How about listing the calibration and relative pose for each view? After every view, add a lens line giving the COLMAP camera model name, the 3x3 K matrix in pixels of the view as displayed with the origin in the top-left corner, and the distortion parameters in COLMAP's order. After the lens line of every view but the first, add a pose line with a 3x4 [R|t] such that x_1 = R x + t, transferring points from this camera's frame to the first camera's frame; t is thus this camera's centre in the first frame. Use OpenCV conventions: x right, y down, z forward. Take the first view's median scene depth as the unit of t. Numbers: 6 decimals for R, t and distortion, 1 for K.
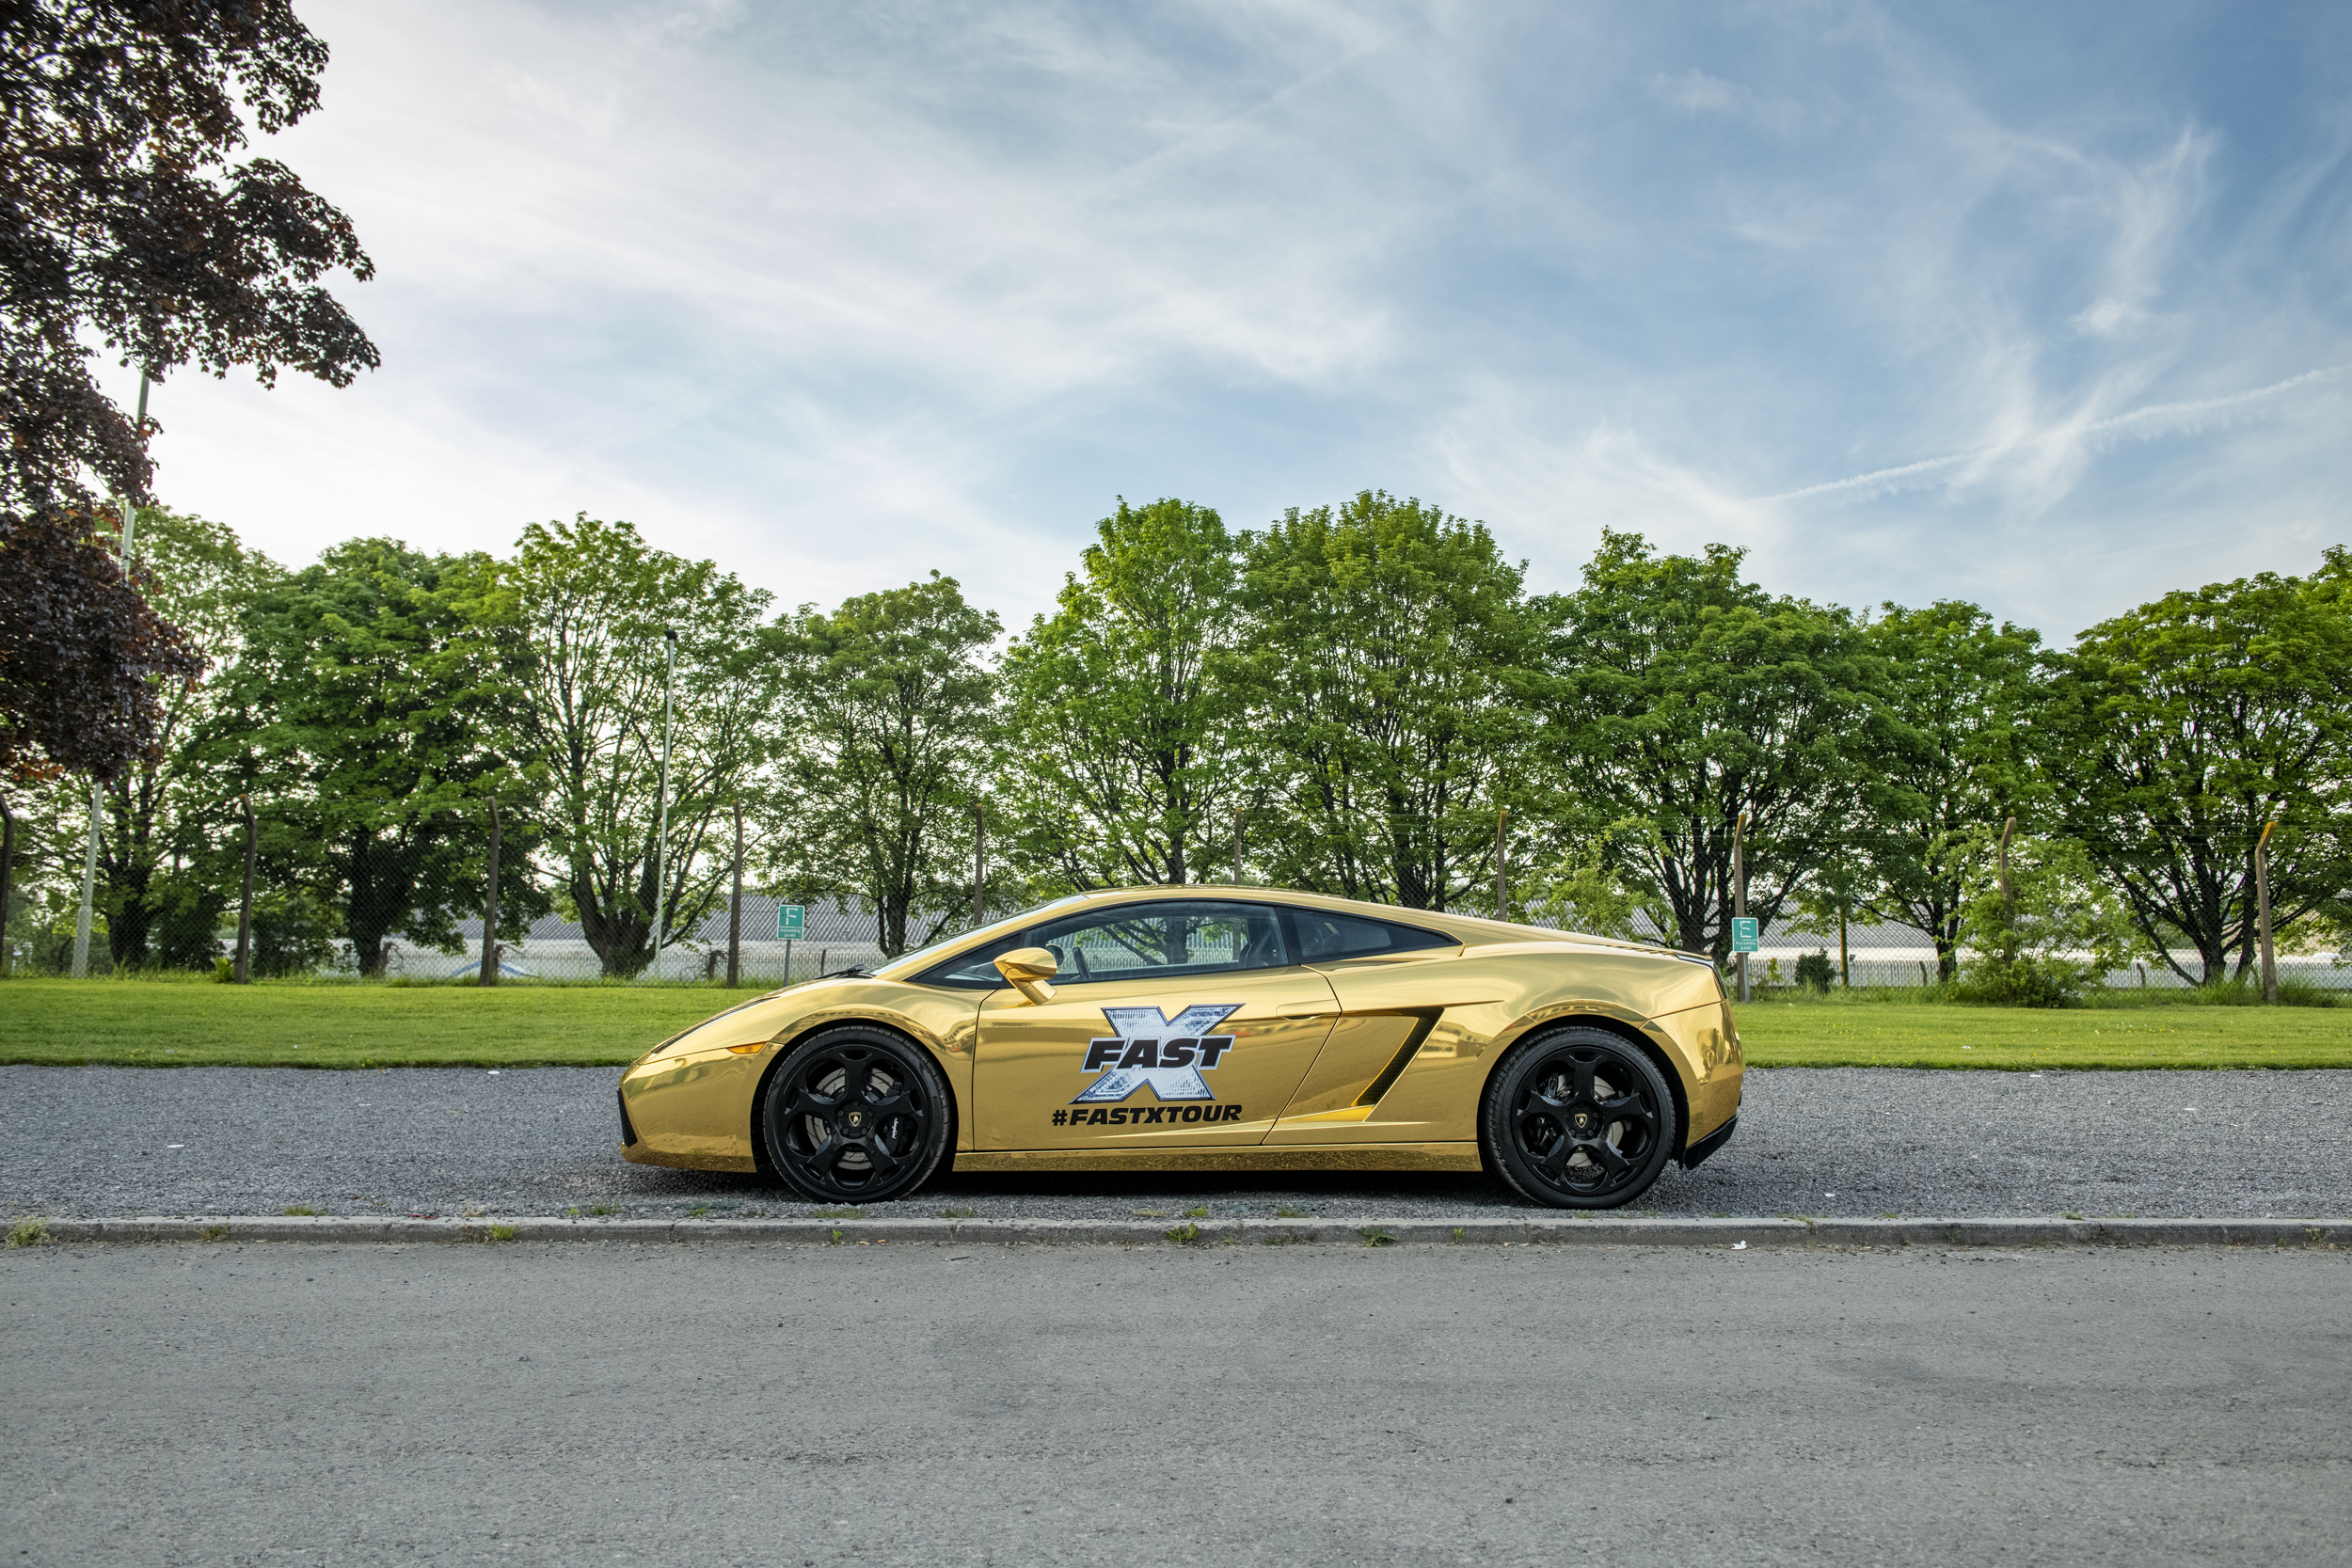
lens RADIAL K [[1971.5, 0, 1180.5], [0, 1971.5, 780.8], [0, 0, 1]] dist [-0.013745, -0.000593]
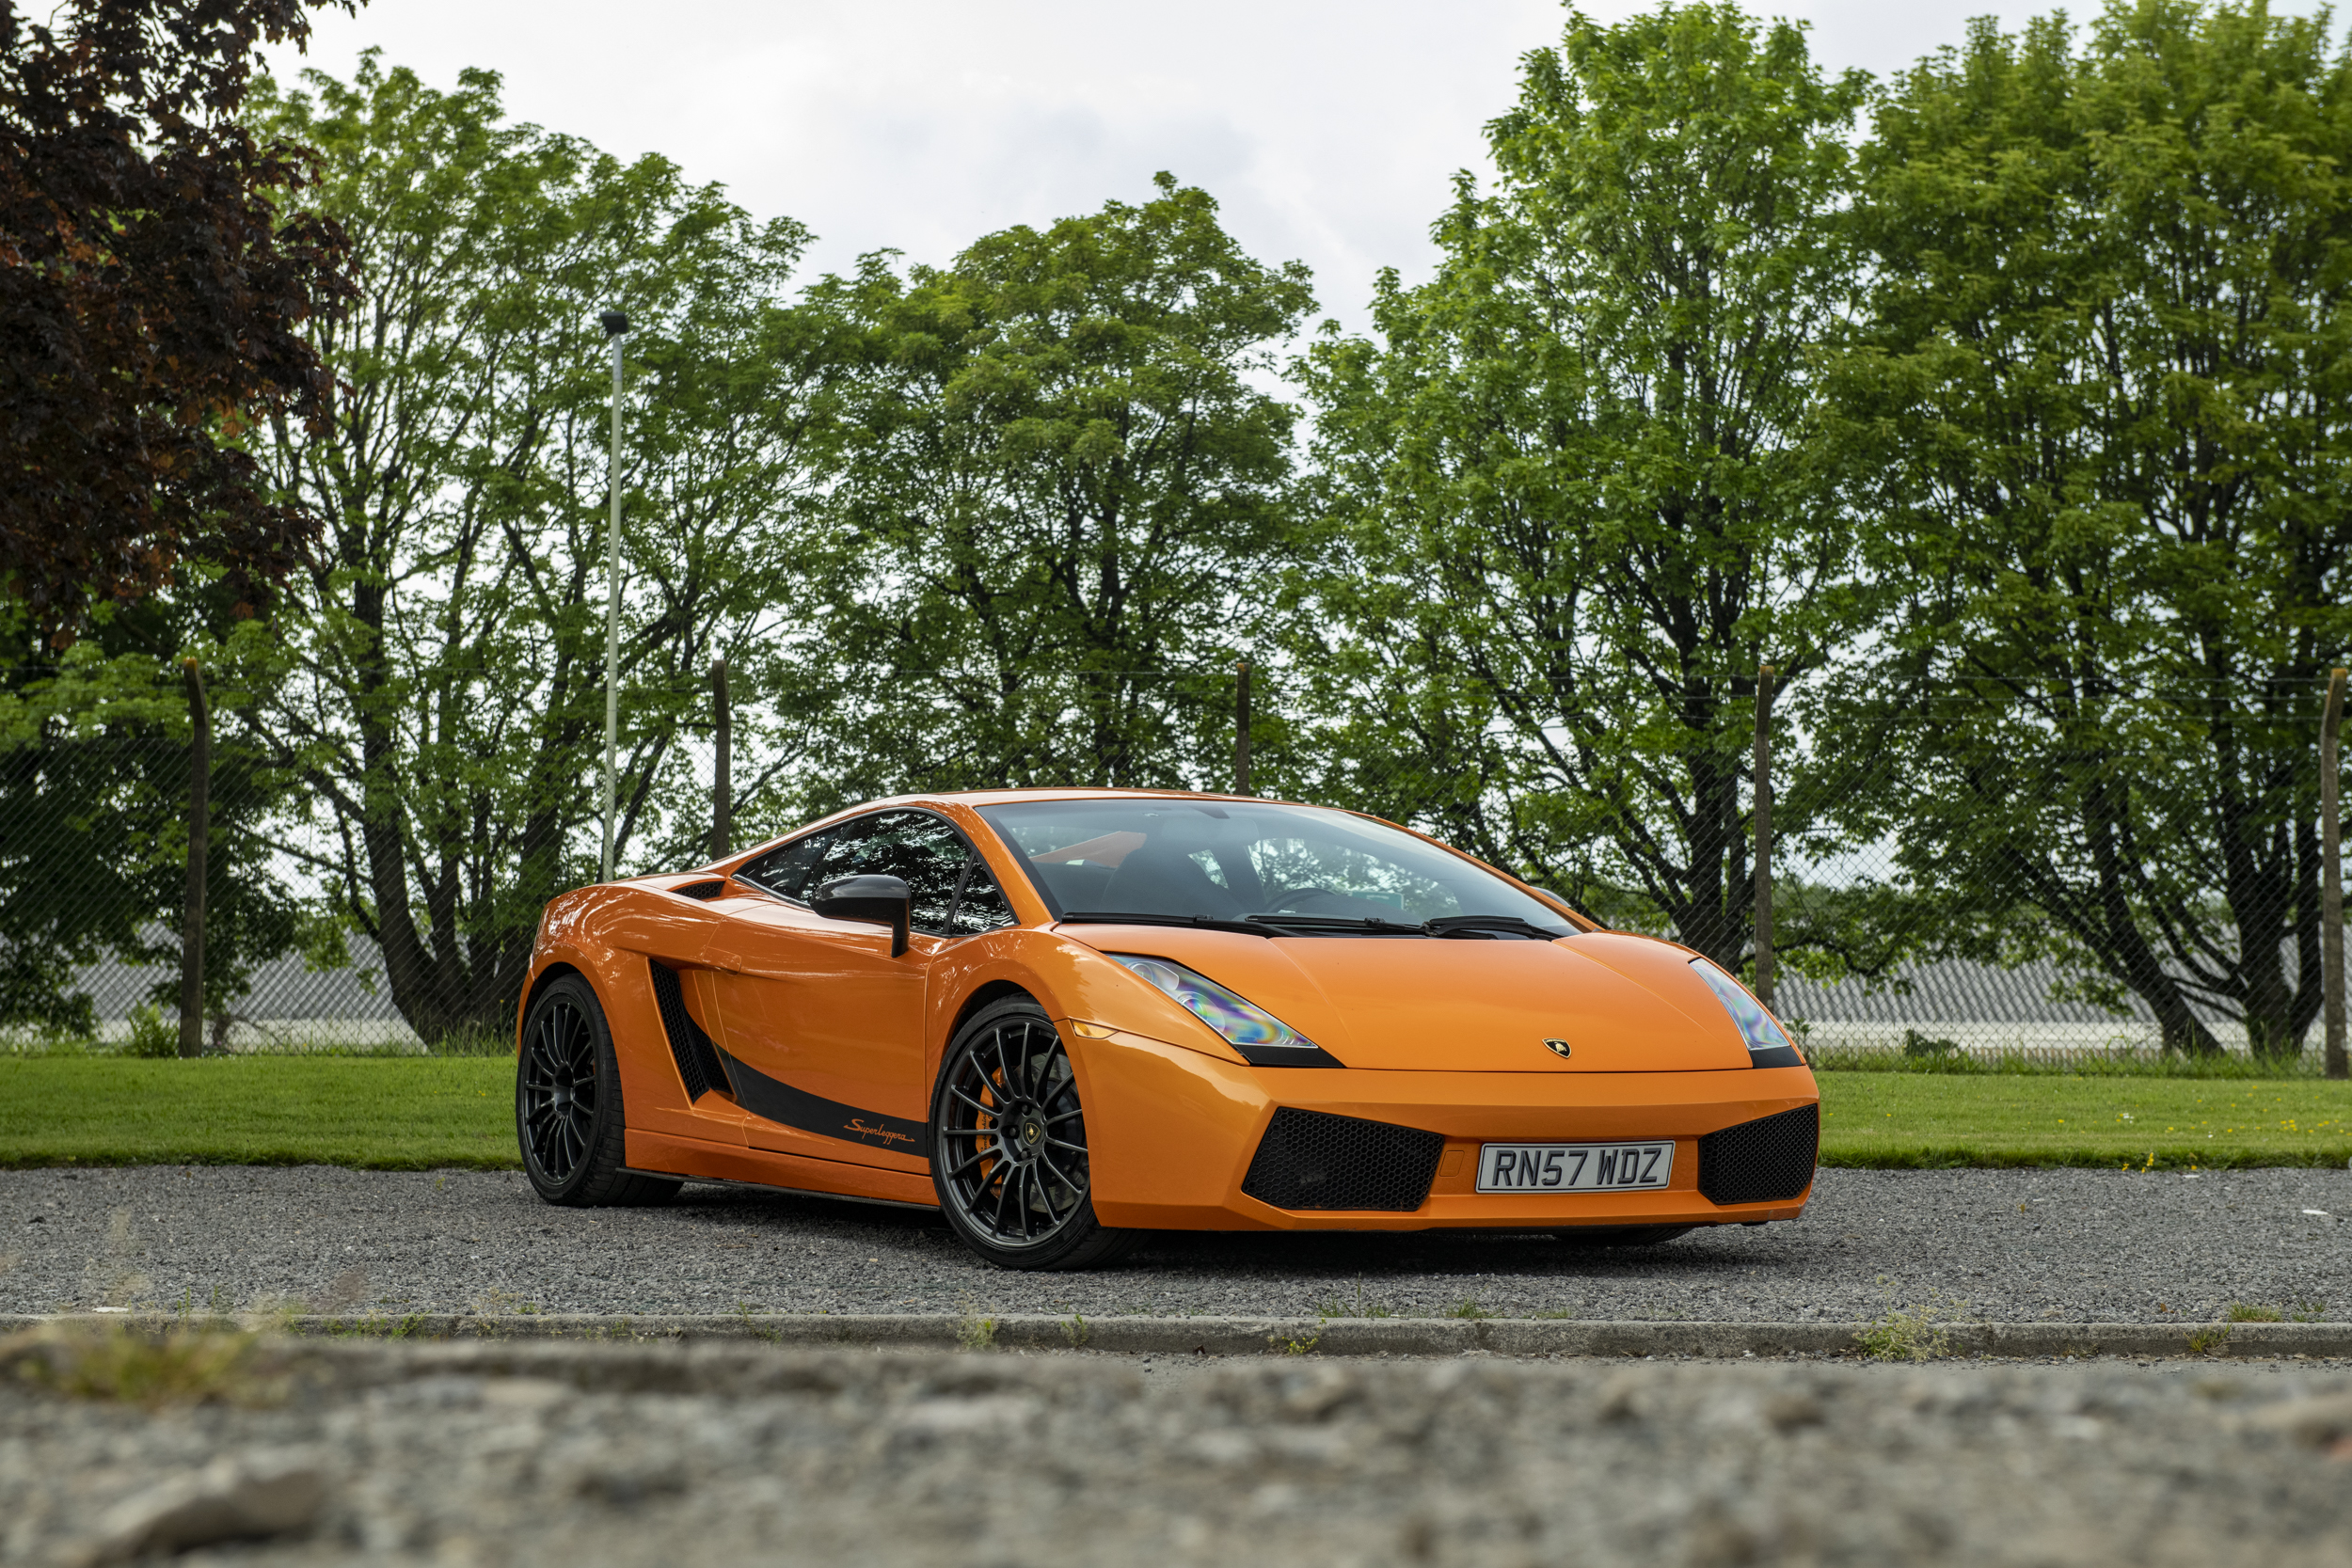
lens RADIAL K [[4539.9, 0, 1179.4], [0, 4539.9, 786.9], [0, 0, 1]] dist [0.148294, -0.210369]
pose [[0.999123, -0.007171, -0.041250, -0.079634], [0.008280, 0.999607, 0.026764, 0.004563], [0.041042, -0.027082, 0.998790, -0.032804]]
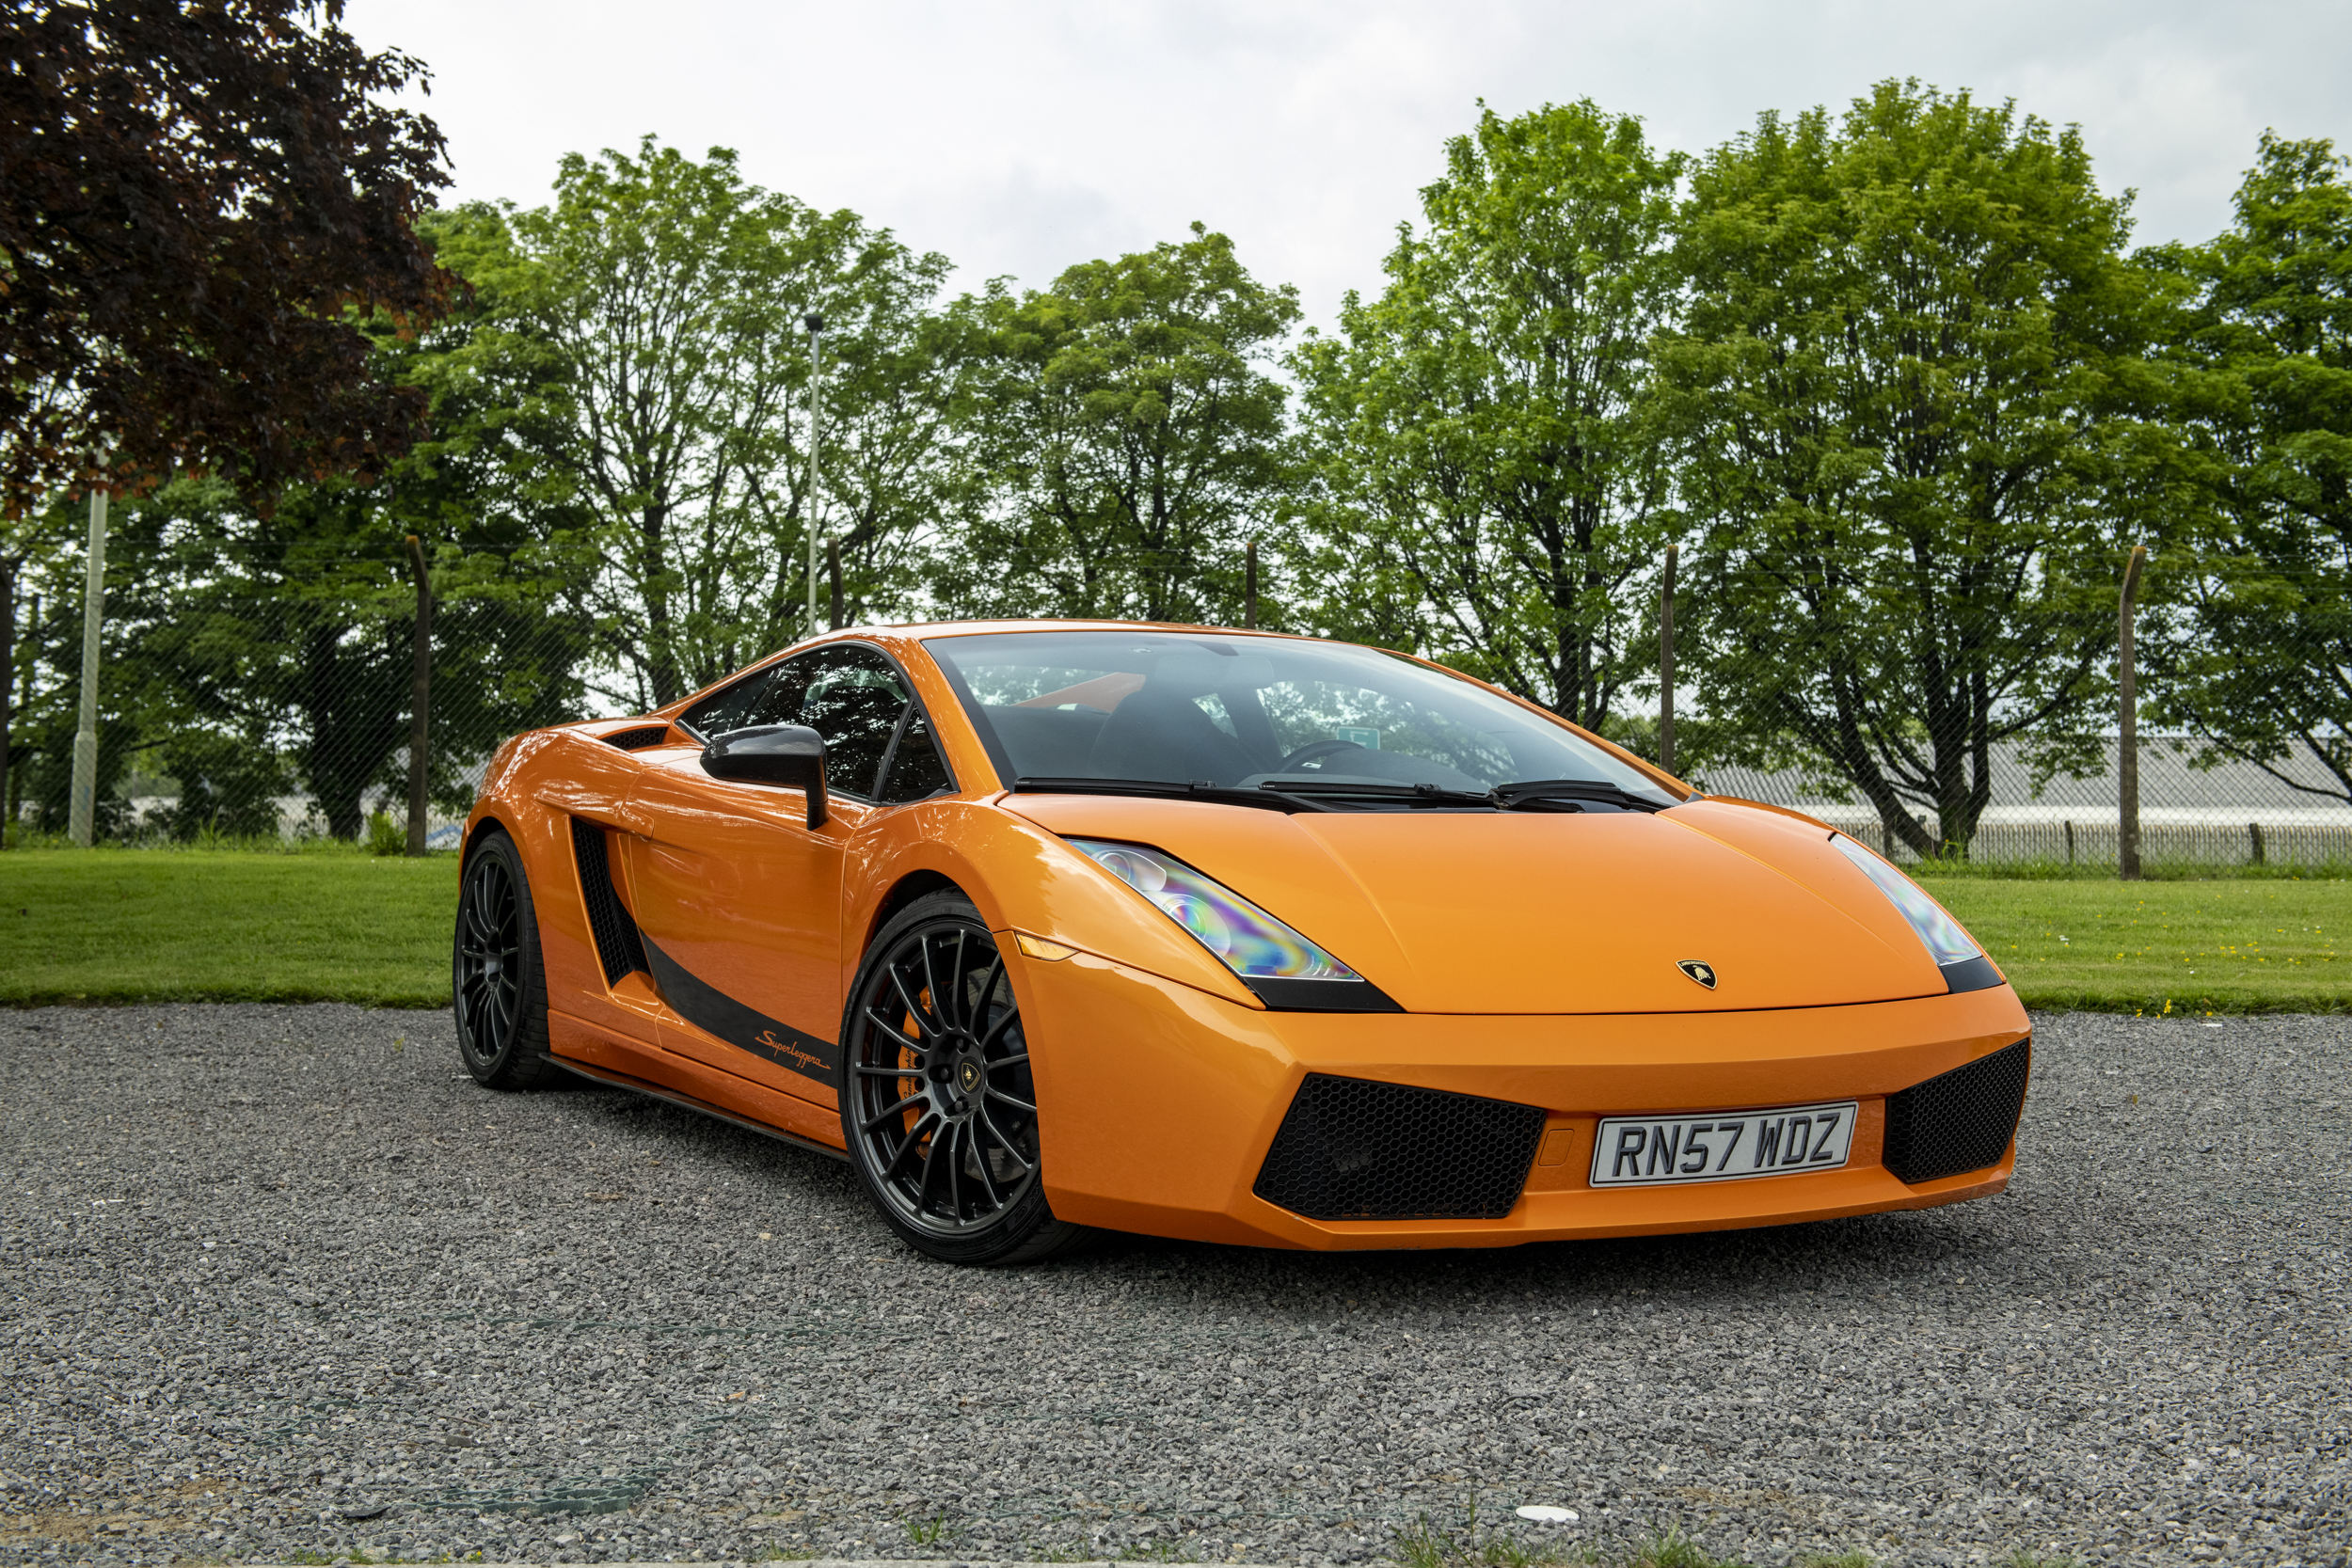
lens RADIAL K [[2828.4, 0, 1180.0], [0, 2828.4, 791.6], [0, 0, 1]] dist [0.109882, -0.029871]
pose [[0.998655, -0.001927, -0.051807, -0.082385], [0.005861, 0.997099, 0.075883, 0.008273], [0.051511, -0.076085, 0.995770, 0.060246]]
